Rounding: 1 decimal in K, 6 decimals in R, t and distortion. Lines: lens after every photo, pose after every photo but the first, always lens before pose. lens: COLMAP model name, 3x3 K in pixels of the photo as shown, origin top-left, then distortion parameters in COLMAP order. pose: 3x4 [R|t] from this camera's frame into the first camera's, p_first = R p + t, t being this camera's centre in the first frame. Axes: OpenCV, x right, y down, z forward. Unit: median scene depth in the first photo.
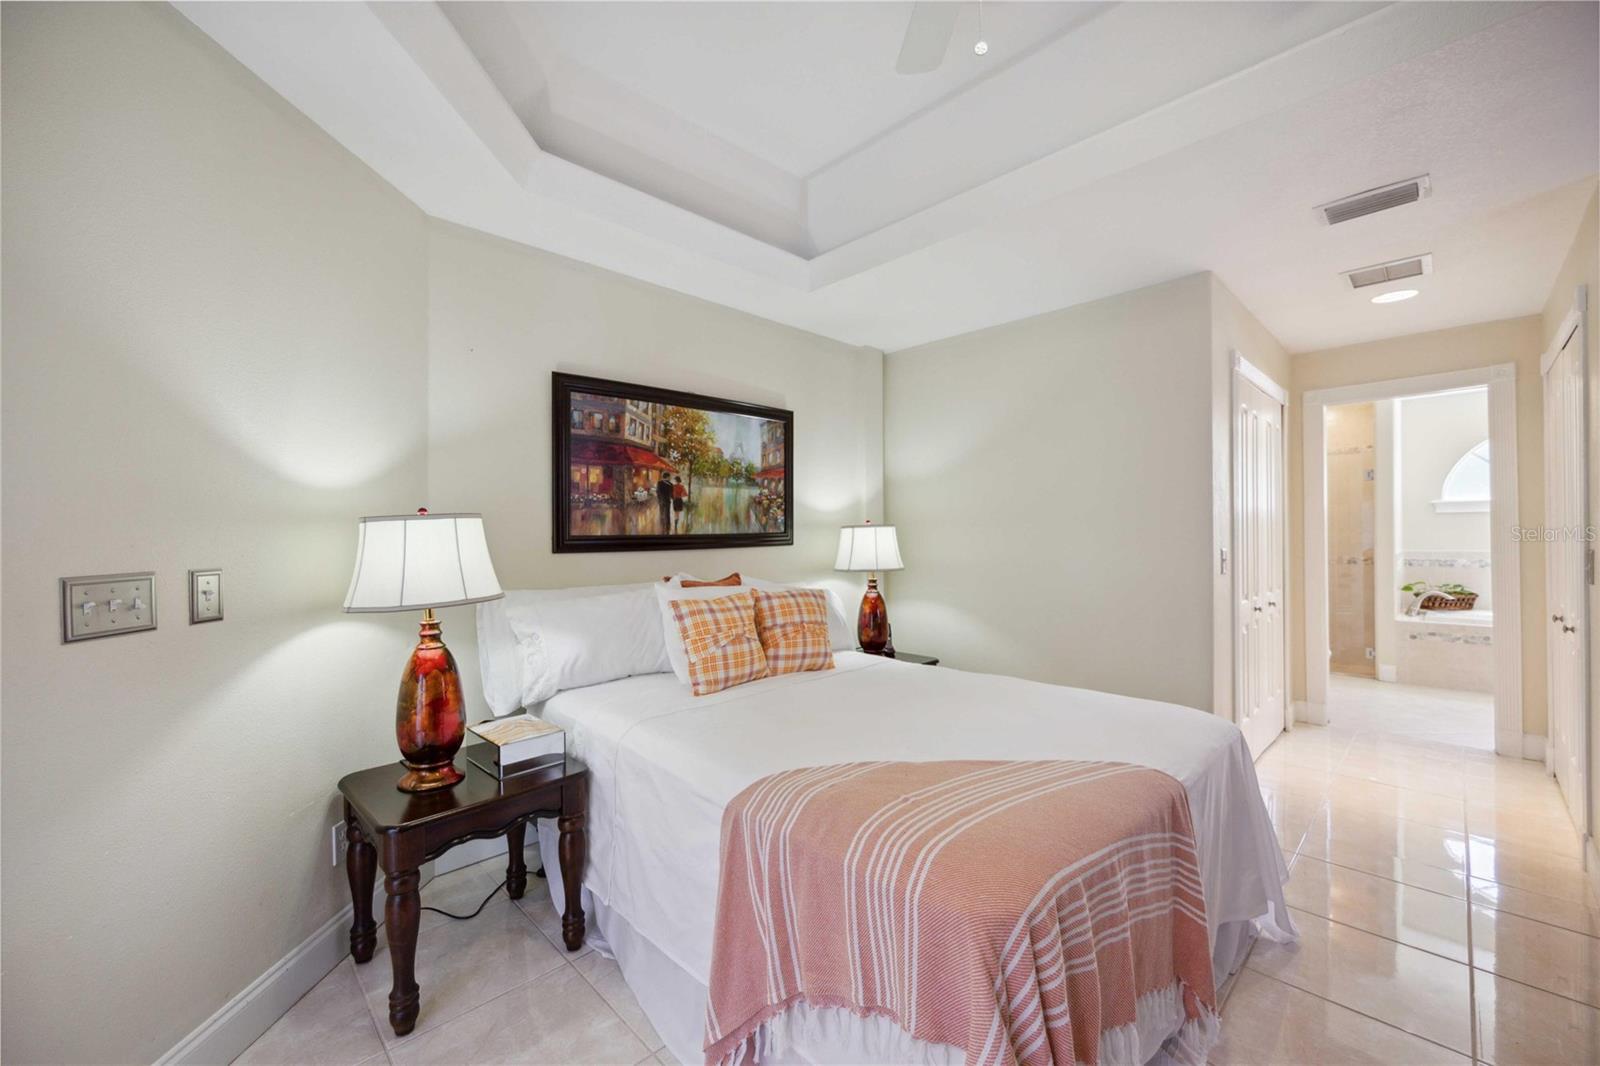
lens RADIAL K [[641.6, 0, 805.9], [0, 641.6, 532.4], [0, 0, 1]] dist [-0.000135, -0.000556]
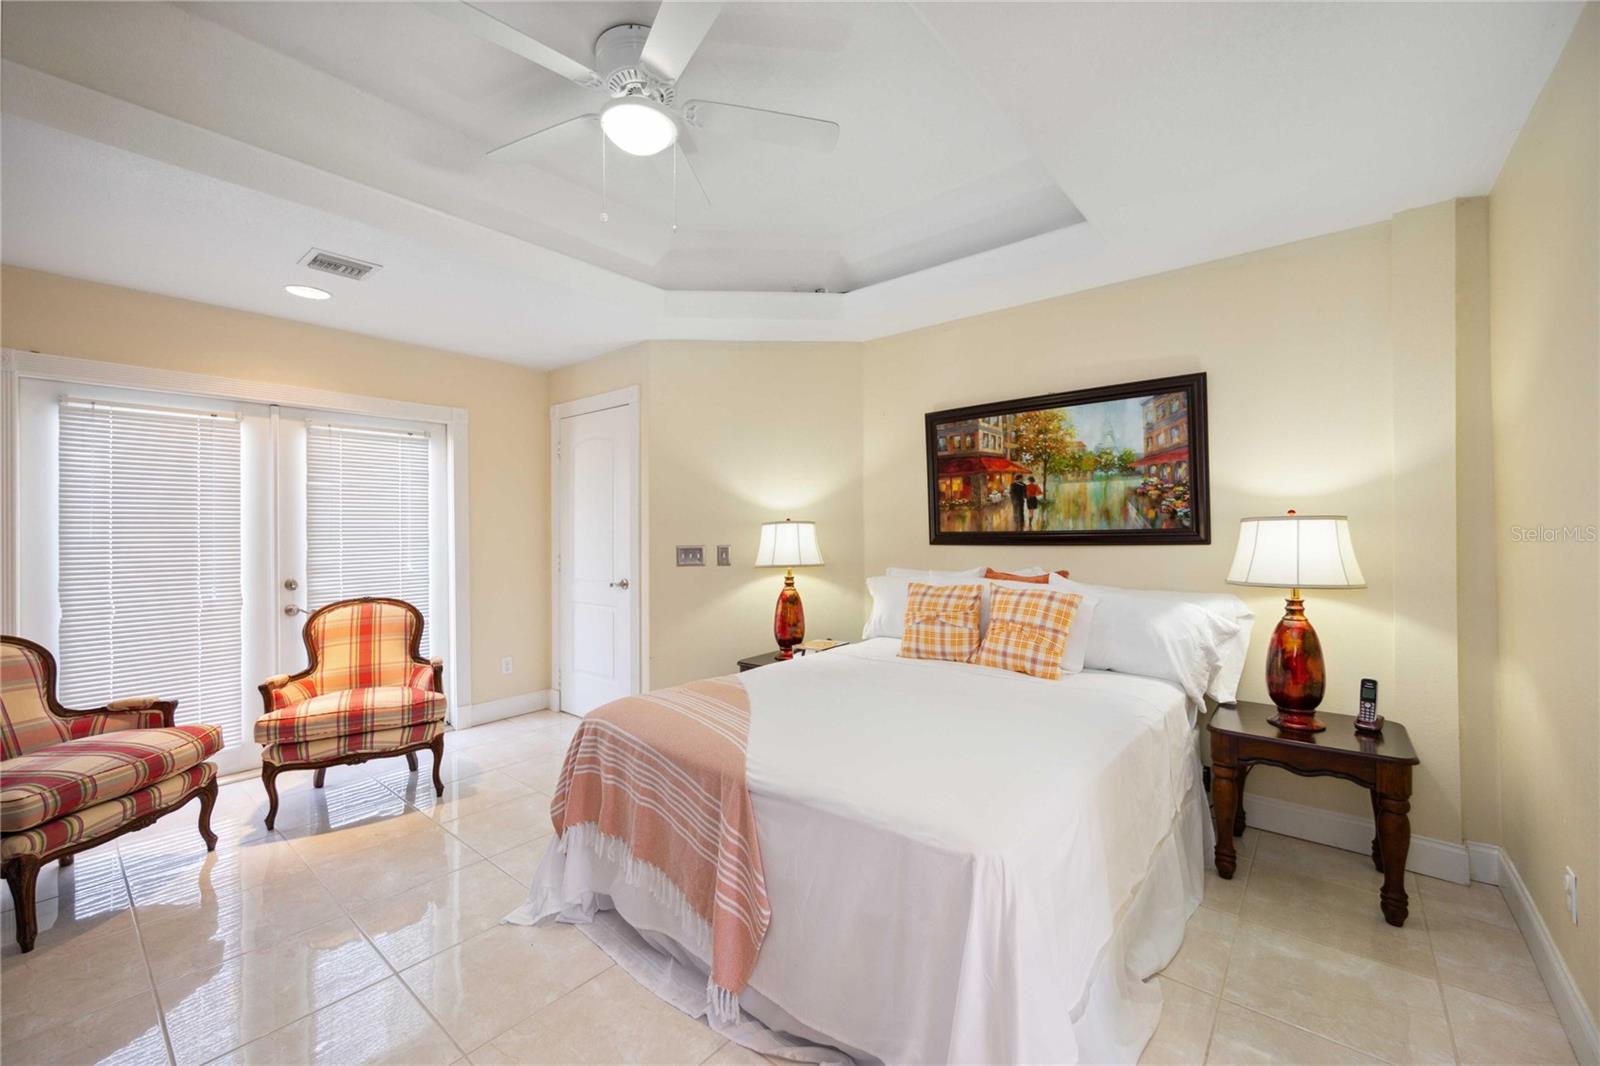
lens RADIAL K [[641.6, 0, 795.3], [0, 641.6, 543.8], [0, 0, 1]] dist [-0.000135, -0.000556]
pose [[0.093039, 0.025764, -0.995329, 0.926279], [0.010994, 0.999578, 0.026901, -0.009553], [0.995602, -0.013445, 0.092716, 0.562698]]
